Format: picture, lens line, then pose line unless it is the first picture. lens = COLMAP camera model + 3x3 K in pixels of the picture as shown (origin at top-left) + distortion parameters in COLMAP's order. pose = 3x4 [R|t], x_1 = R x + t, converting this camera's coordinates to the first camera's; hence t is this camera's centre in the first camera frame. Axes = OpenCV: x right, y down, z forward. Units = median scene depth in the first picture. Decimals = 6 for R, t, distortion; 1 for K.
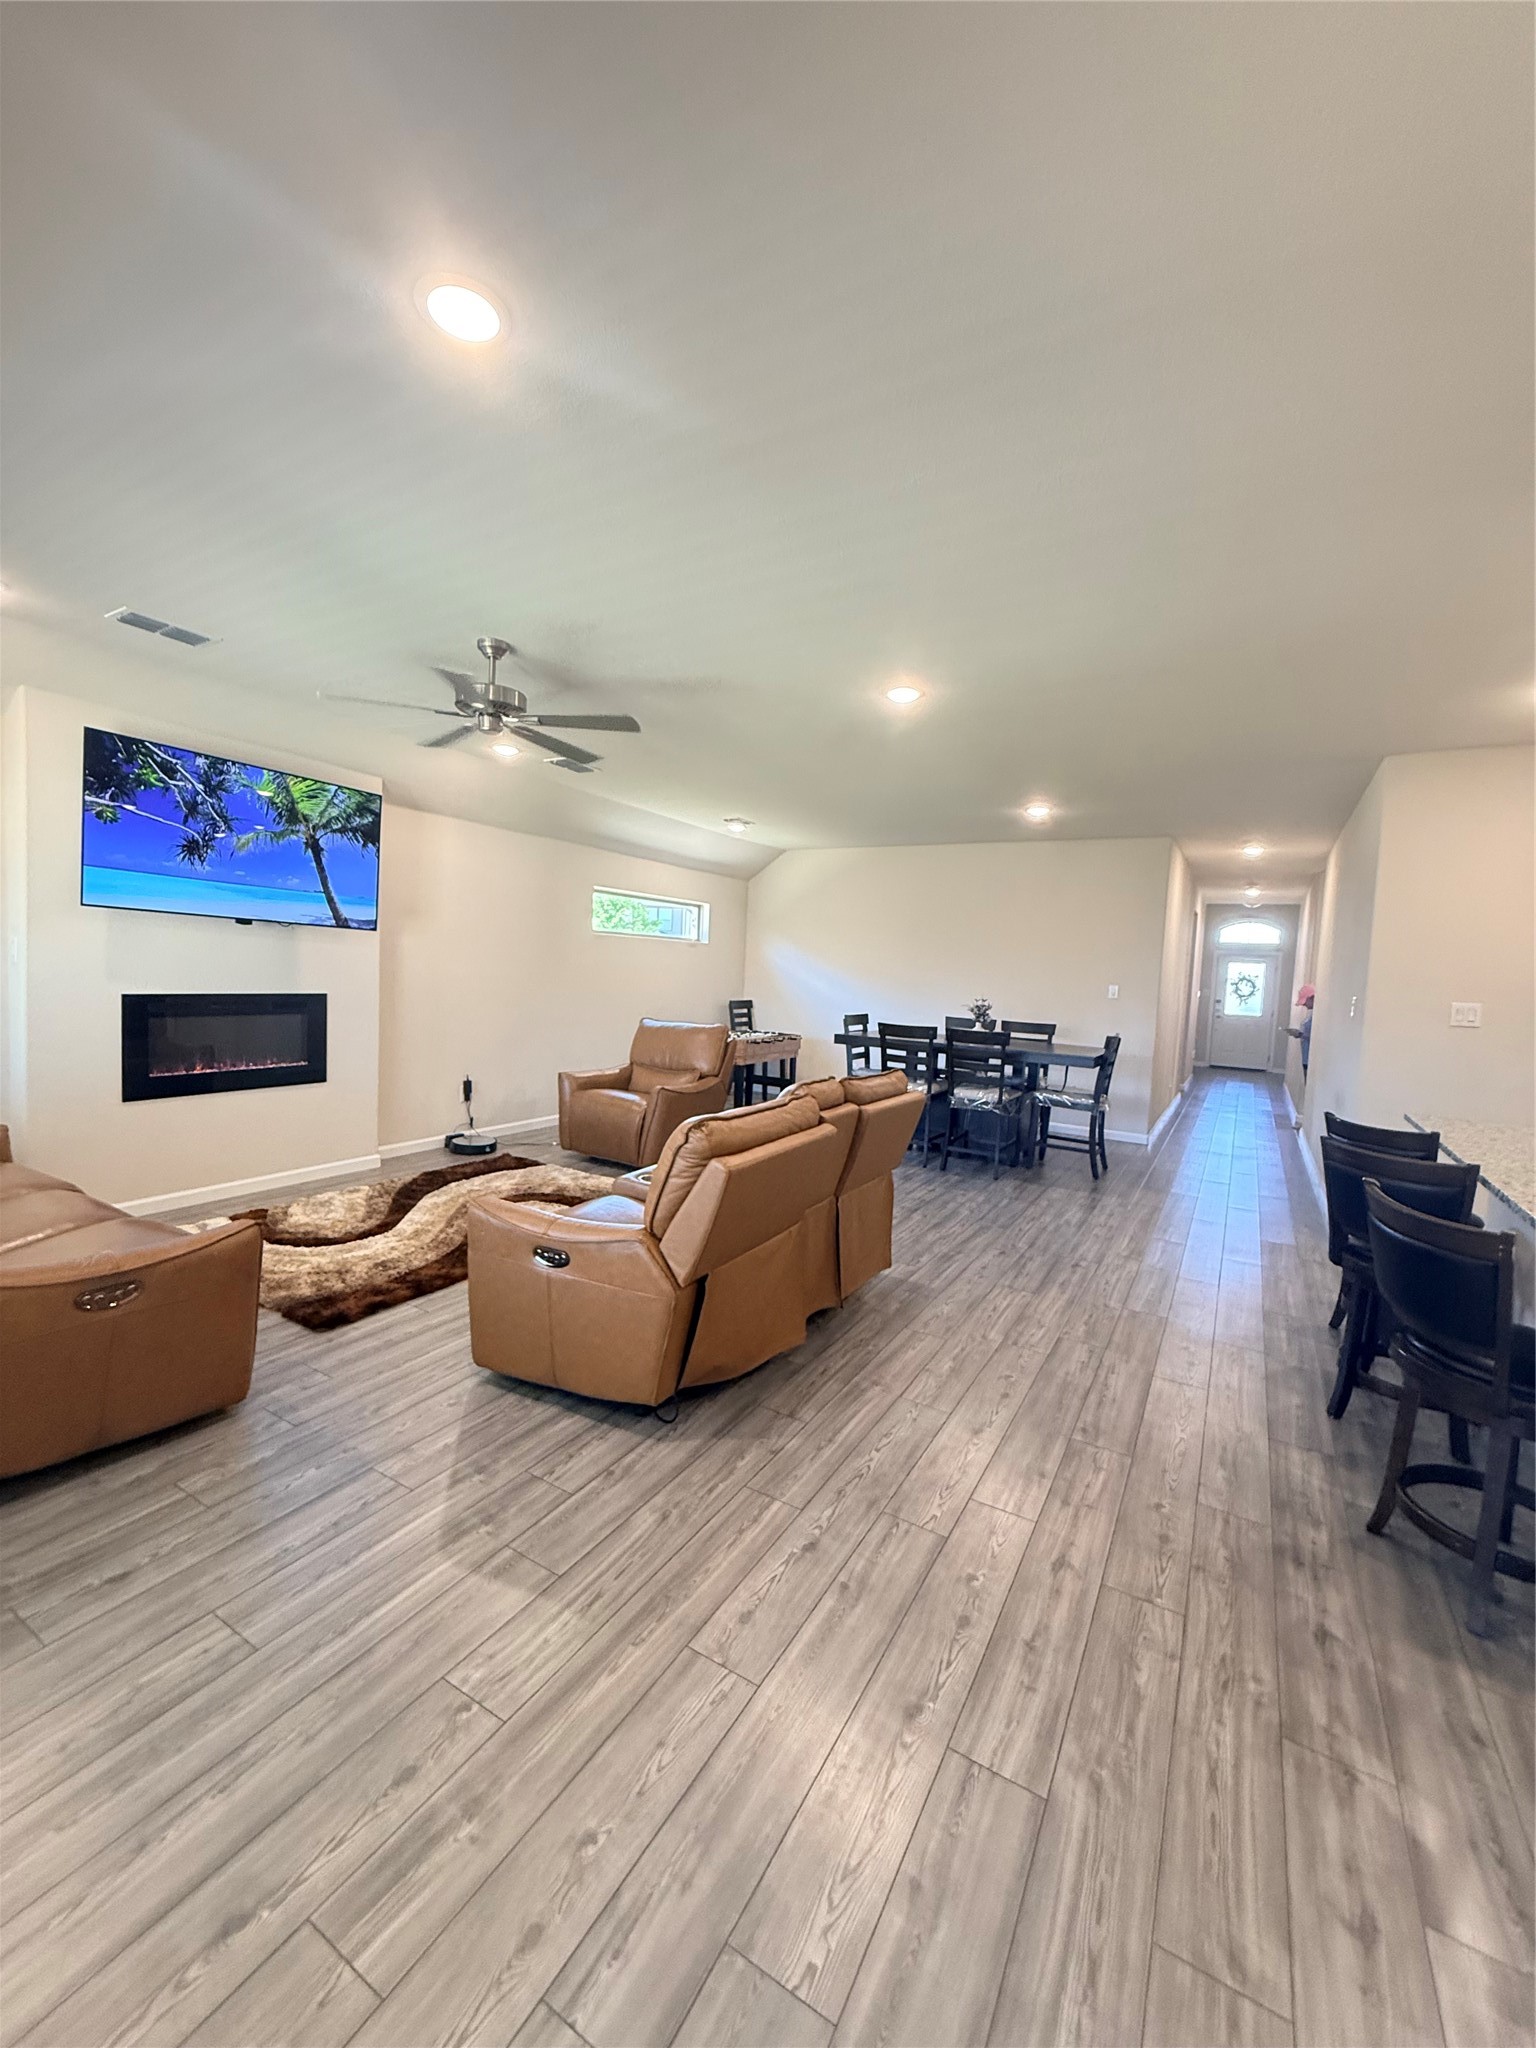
lens RADIAL K [[823.7, 0, 773.7], [0, 823.7, 1030.1], [0, 0, 1]] dist [-0.003879, -0.000175]
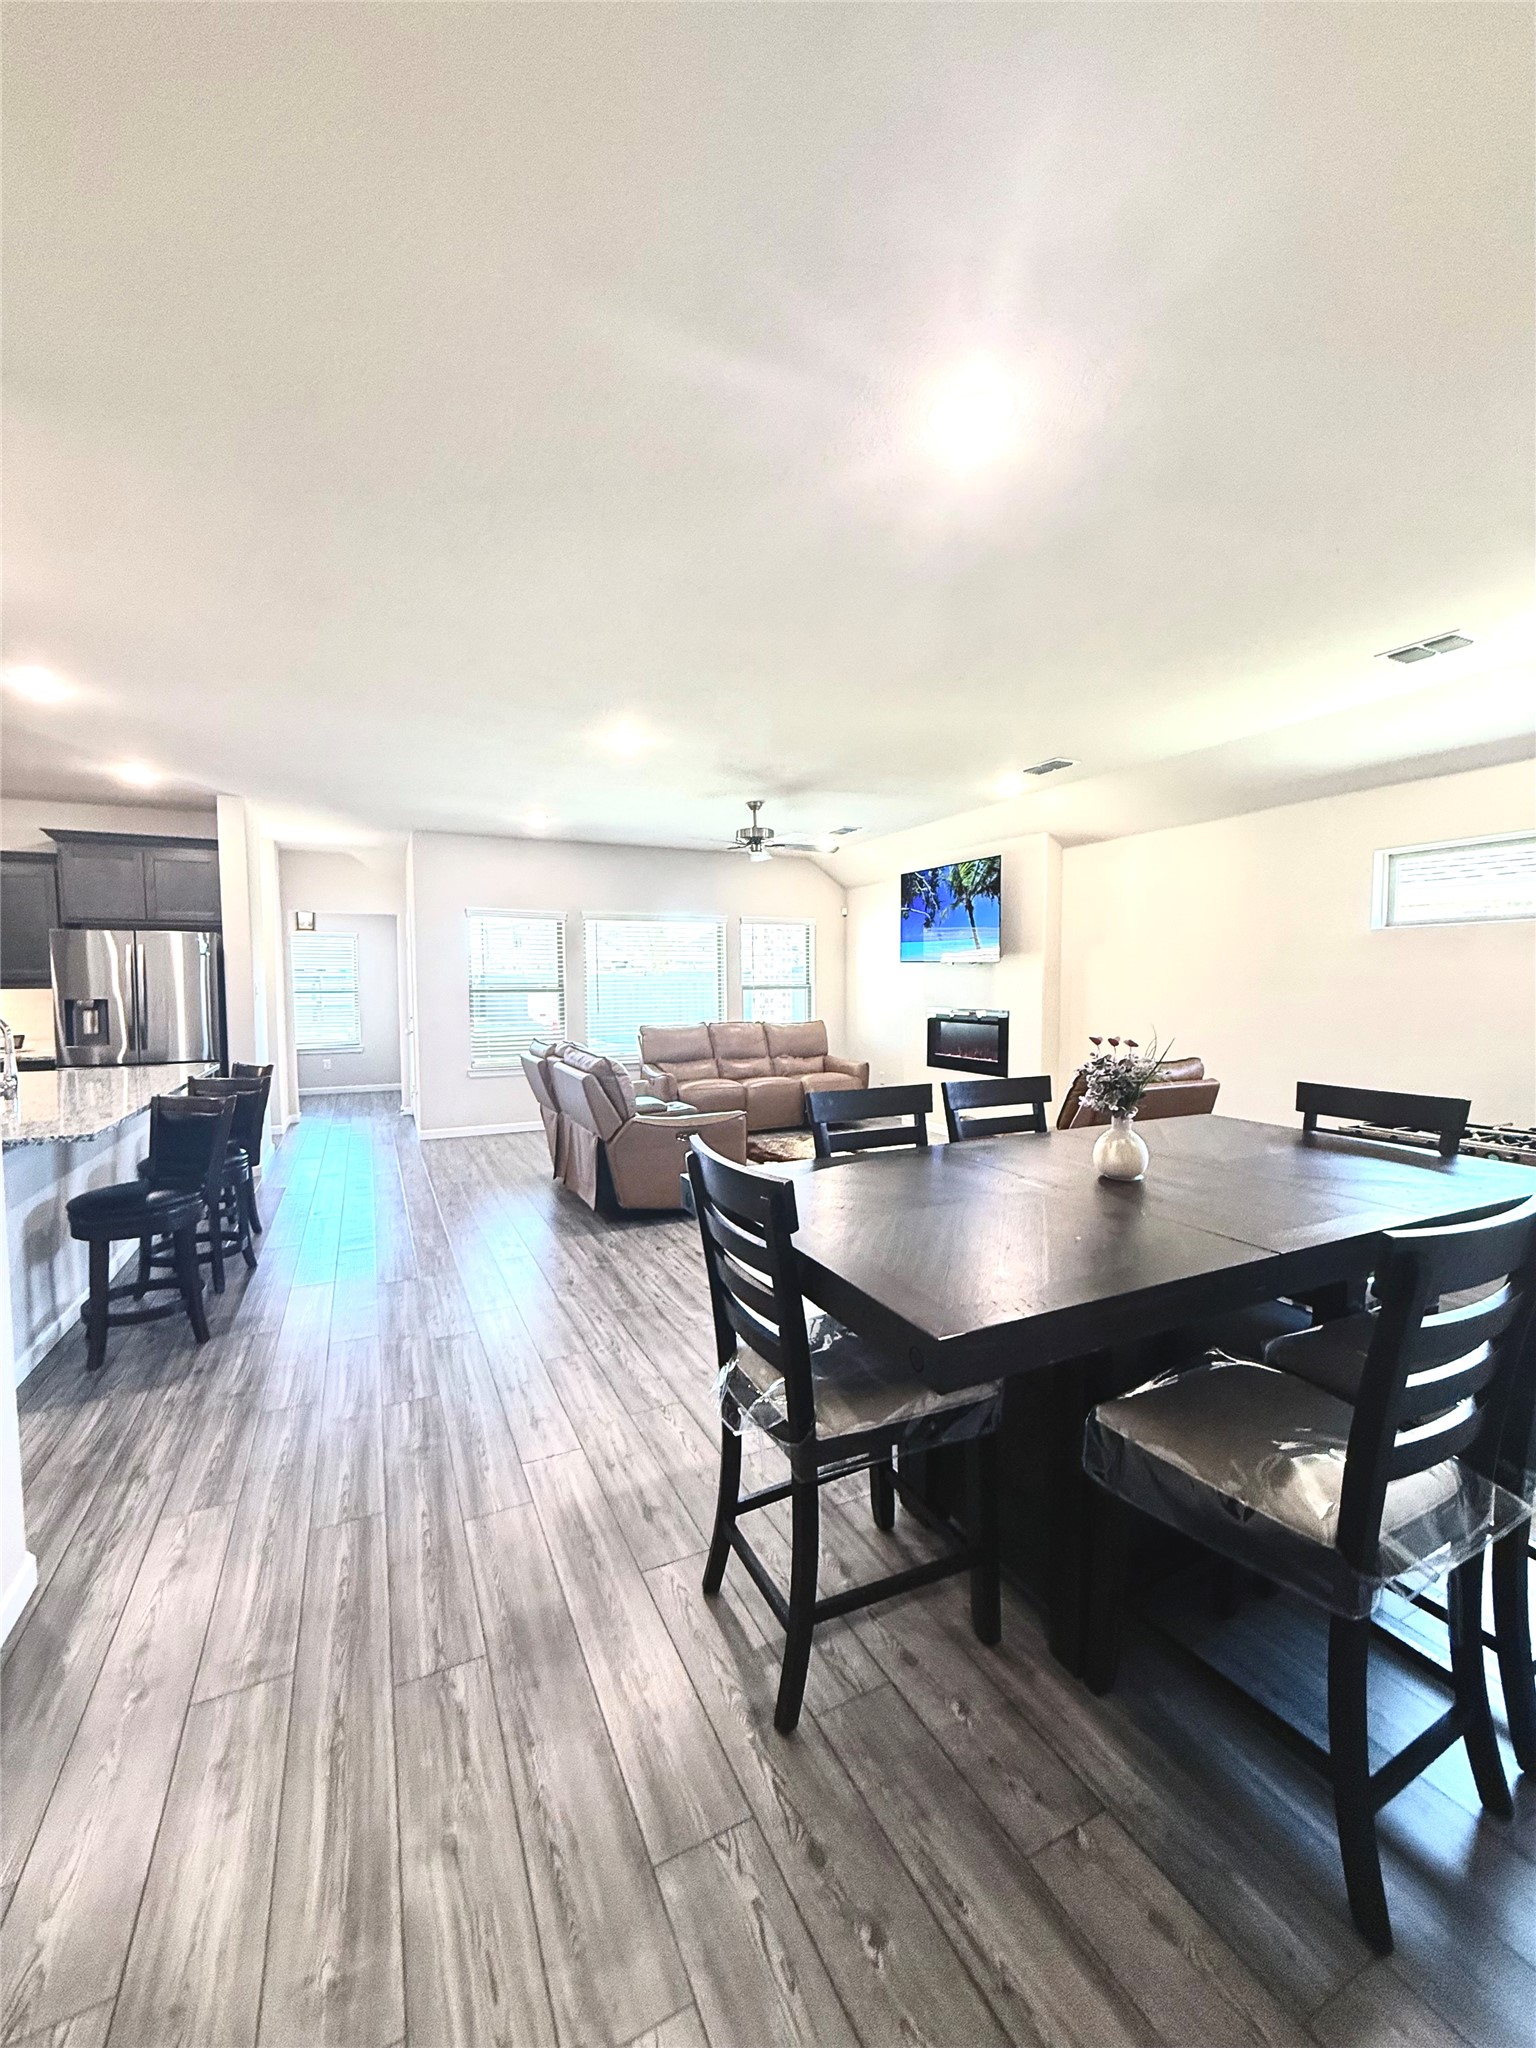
lens RADIAL K [[823.7, 0, 773.7], [0, 823.7, 1030.1], [0, 0, 1]] dist [-0.003879, -0.000175]
pose [[-0.549994, 0.009322, -0.835116, 0.881245], [-0.079131, 0.994858, 0.063219, -0.076362], [0.831411, 0.100853, -0.546429, 1.607595]]
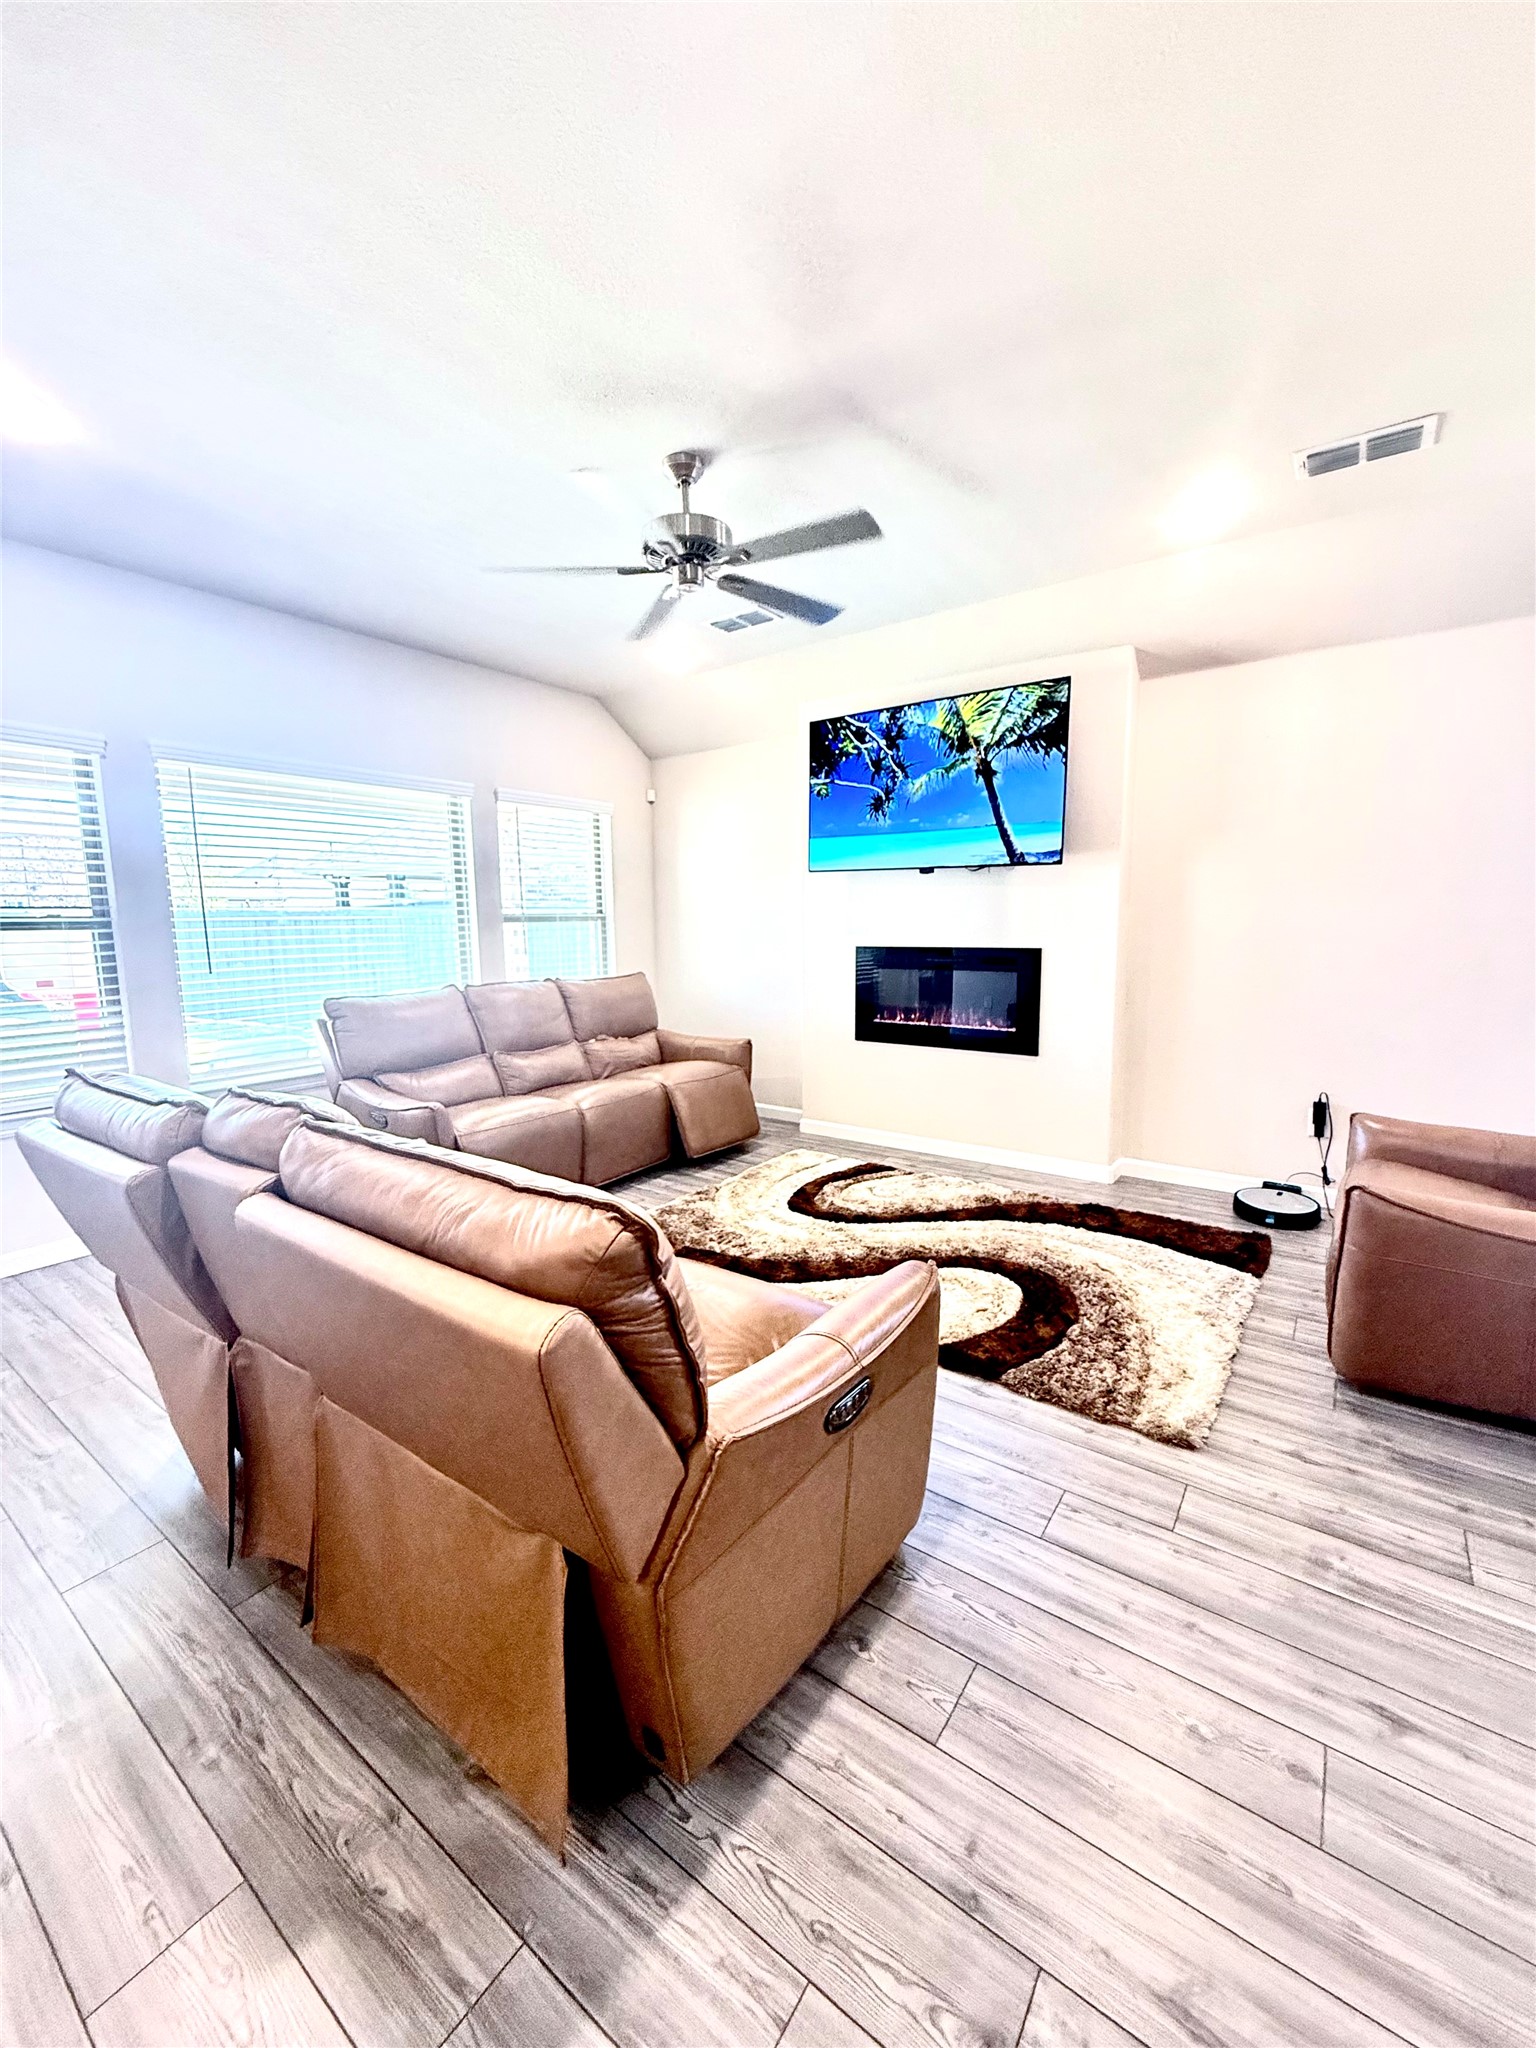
lens RADIAL K [[823.7, 0, 773.7], [0, 823.7, 1030.1], [0, 0, 1]] dist [-0.003879, -0.000175]
pose [[-0.101765, 0.091568, -0.990585, 0.341311], [-0.064593, 0.993045, 0.098431, -0.030849], [0.992709, 0.074001, -0.095143, 0.932224]]
